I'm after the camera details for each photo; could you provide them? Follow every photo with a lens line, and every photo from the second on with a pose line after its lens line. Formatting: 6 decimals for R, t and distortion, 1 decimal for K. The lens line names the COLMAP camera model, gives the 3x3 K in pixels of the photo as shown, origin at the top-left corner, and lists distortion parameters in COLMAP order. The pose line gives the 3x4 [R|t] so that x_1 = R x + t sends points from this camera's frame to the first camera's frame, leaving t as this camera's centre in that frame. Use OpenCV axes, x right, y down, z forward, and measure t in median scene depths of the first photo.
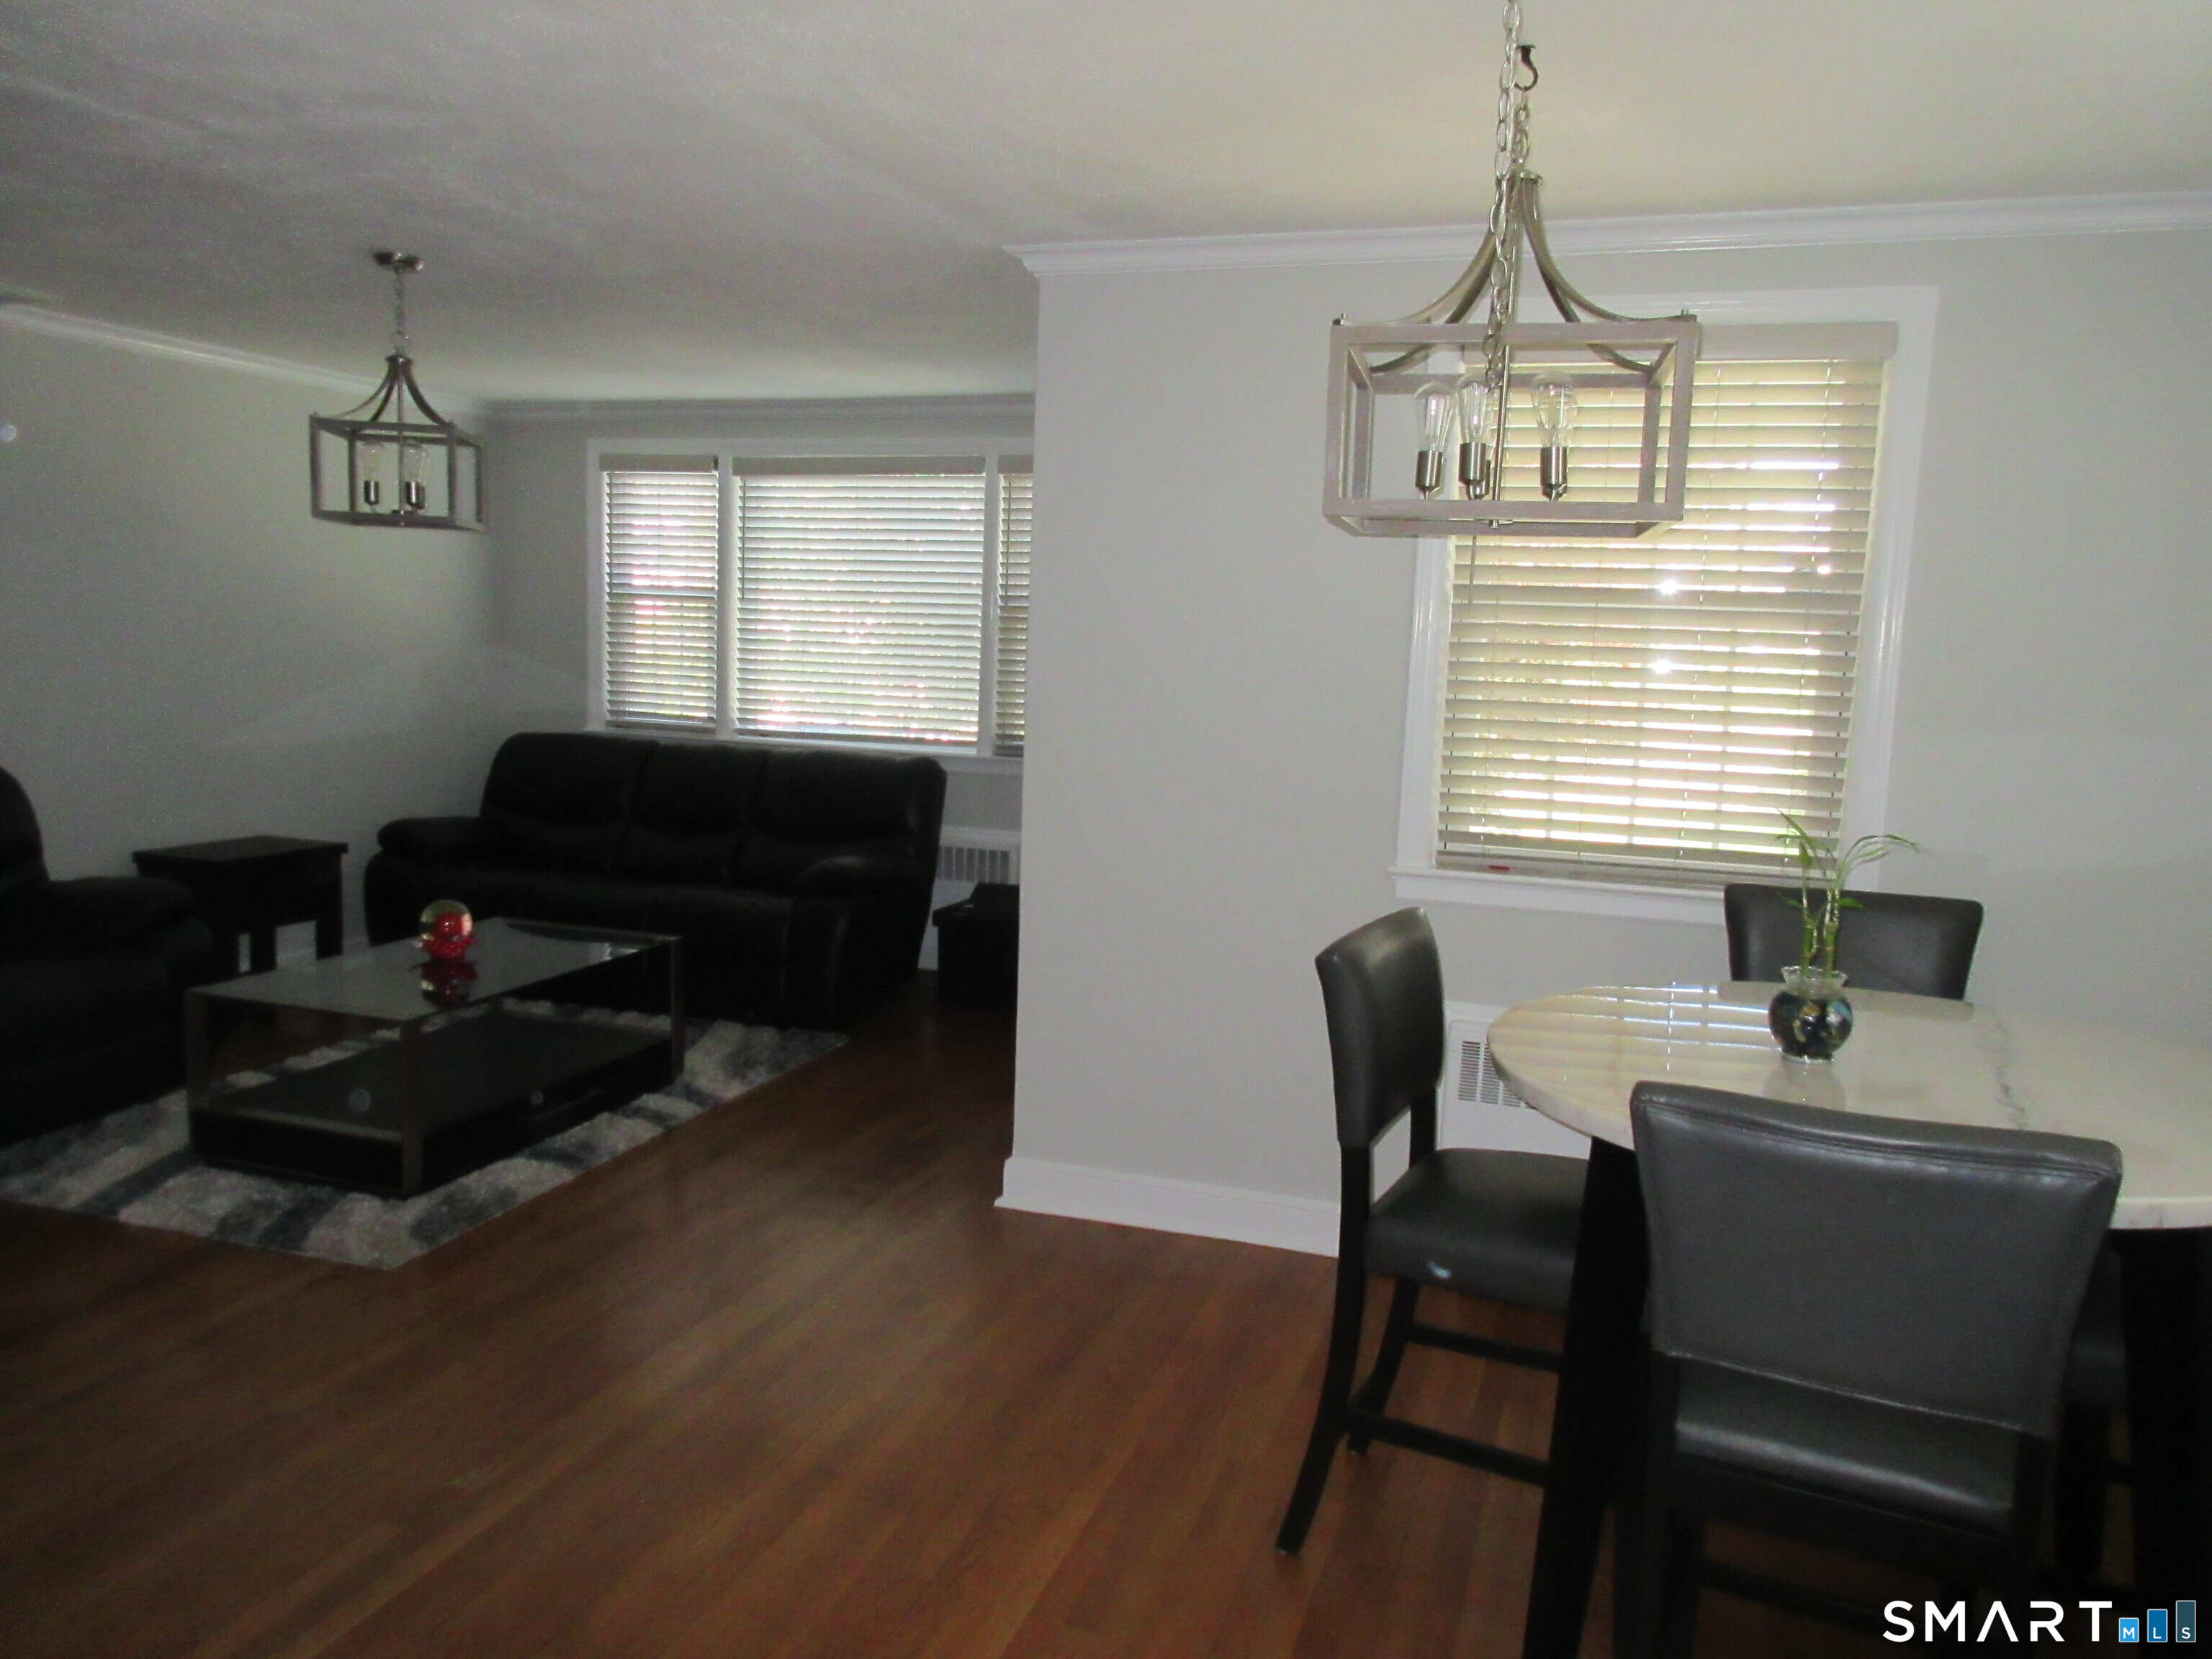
lens RADIAL K [[1651.0, 0, 1066.5], [0, 1651.0, 828.1], [0, 0, 1]] dist [0.002958, 0.002207]
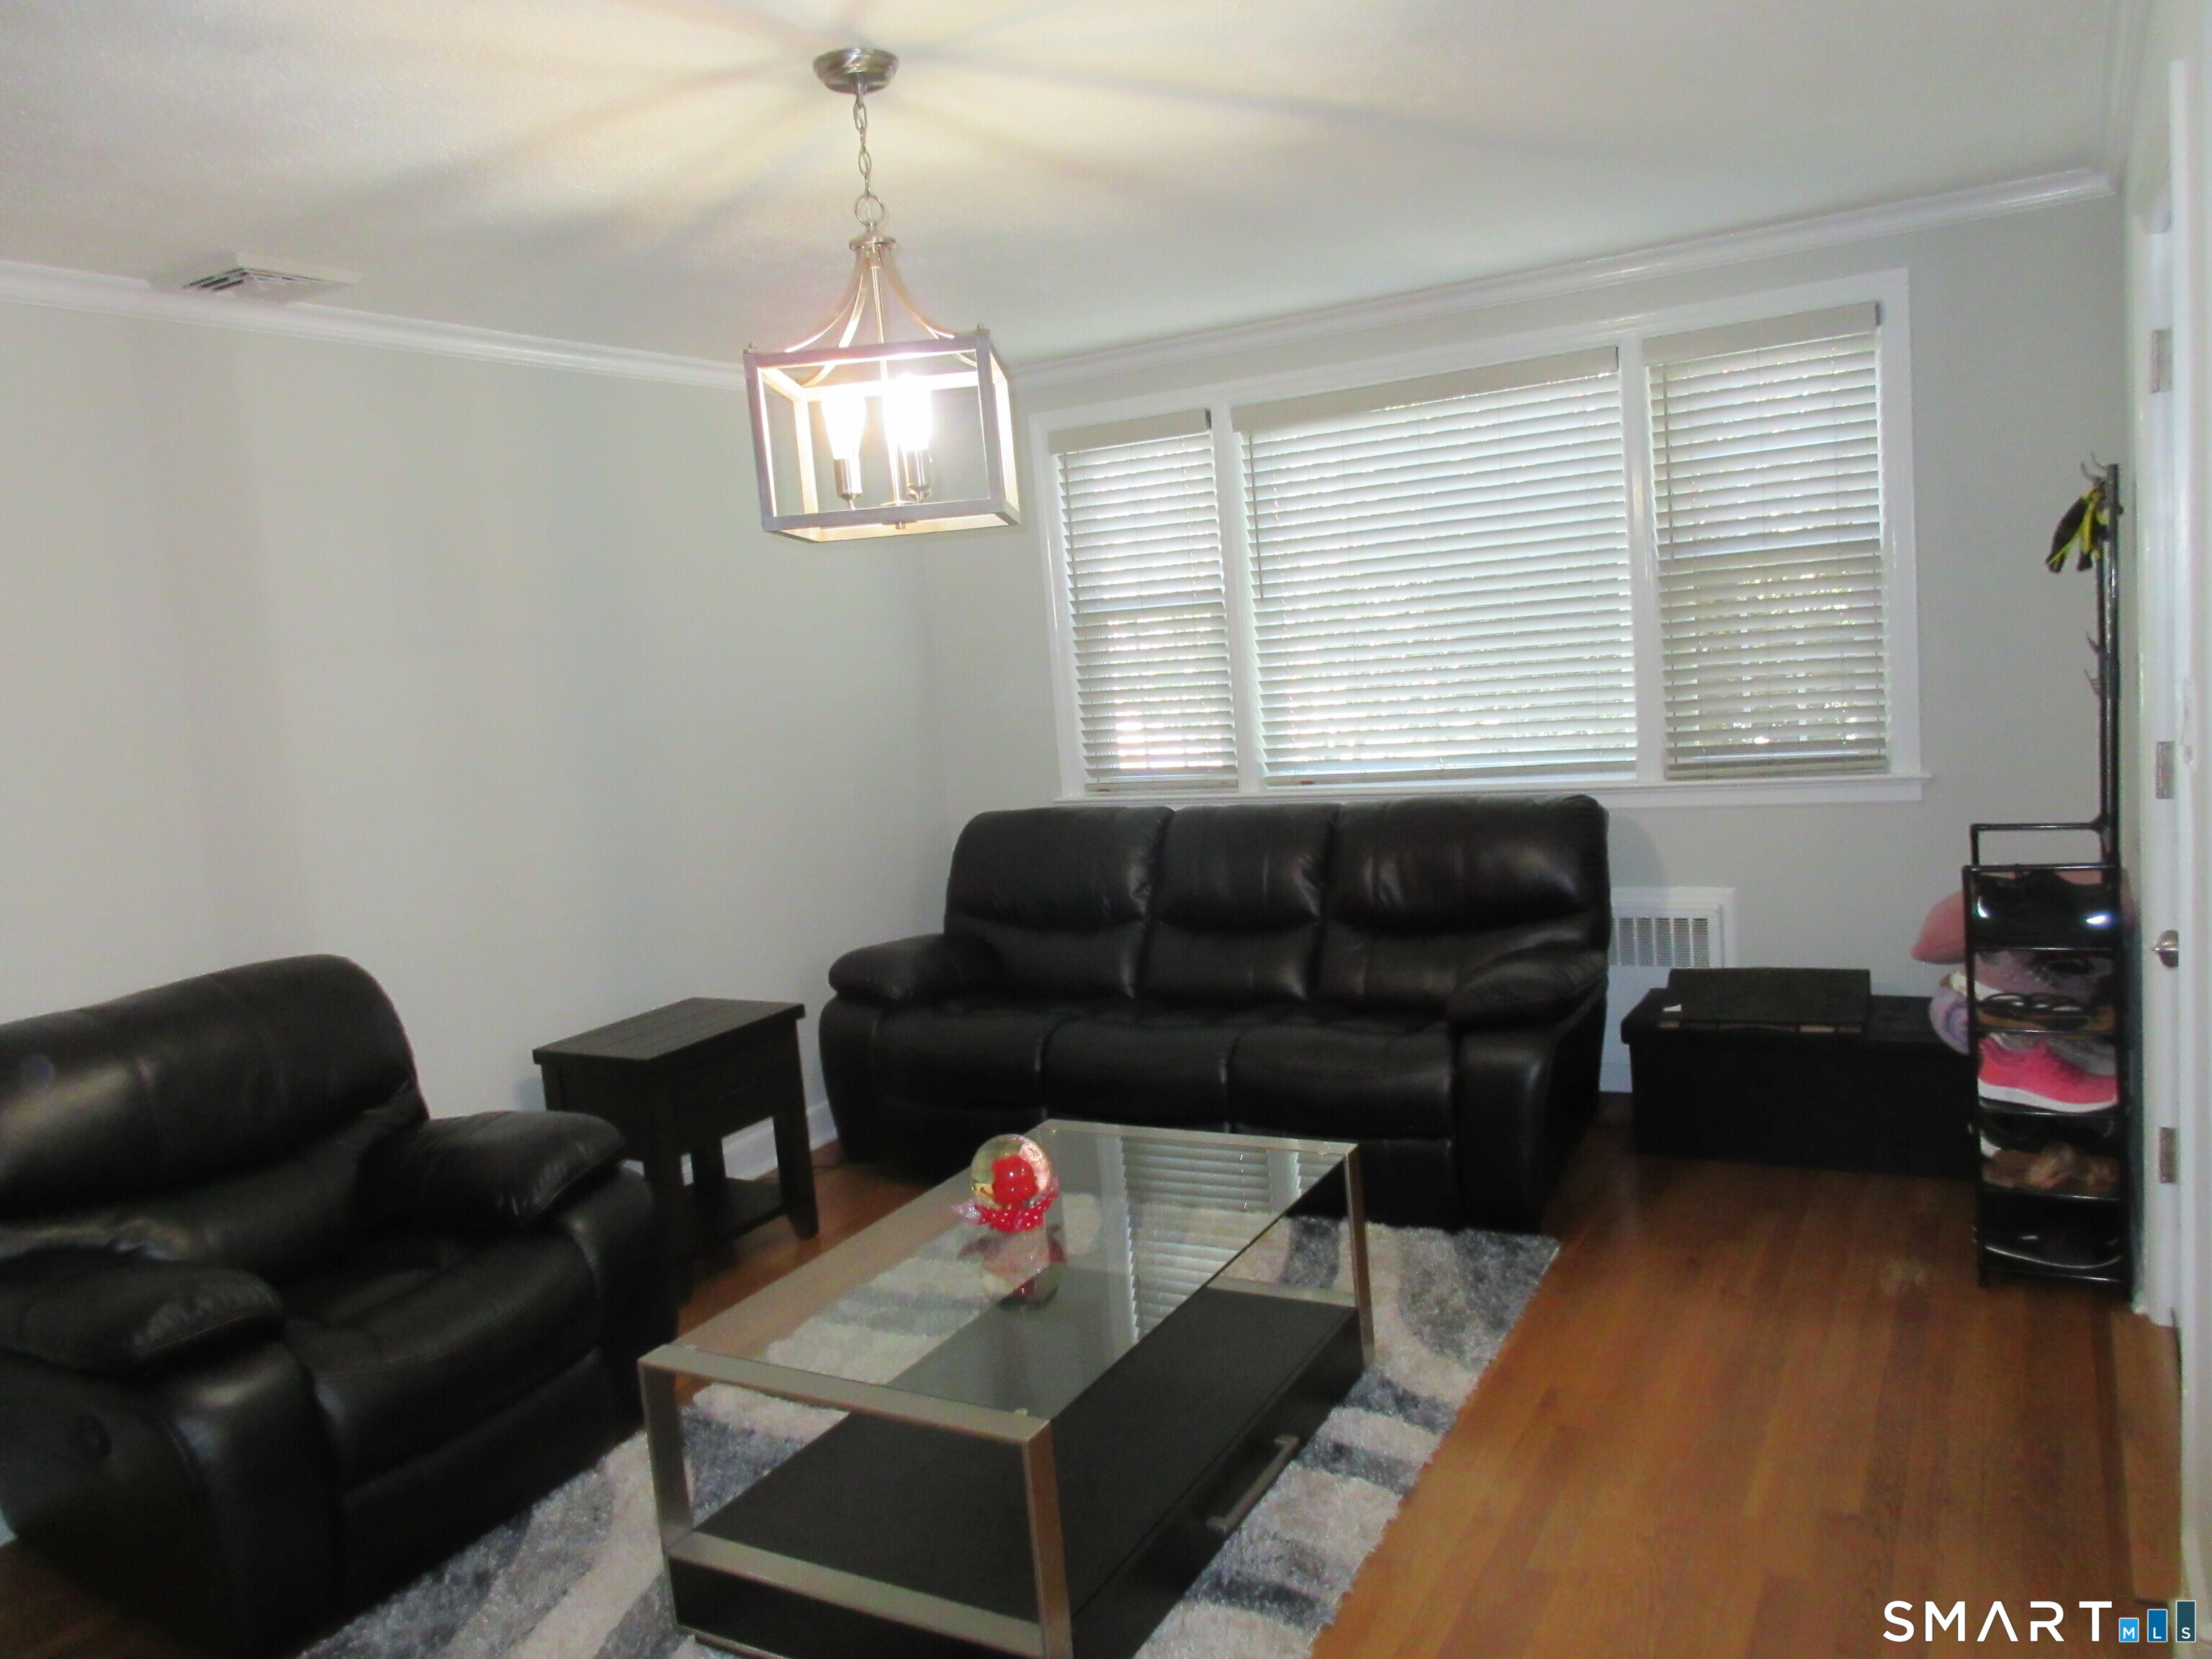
lens RADIAL K [[1651.0, 0, 1066.5], [0, 1651.0, 828.1], [0, 0, 1]] dist [0.002958, 0.002207]
pose [[0.975814, -0.102065, -0.193313, -0.069705], [0.102723, 0.994688, -0.006644, -0.020006], [0.192964, -0.013374, 0.981115, 0.125514]]
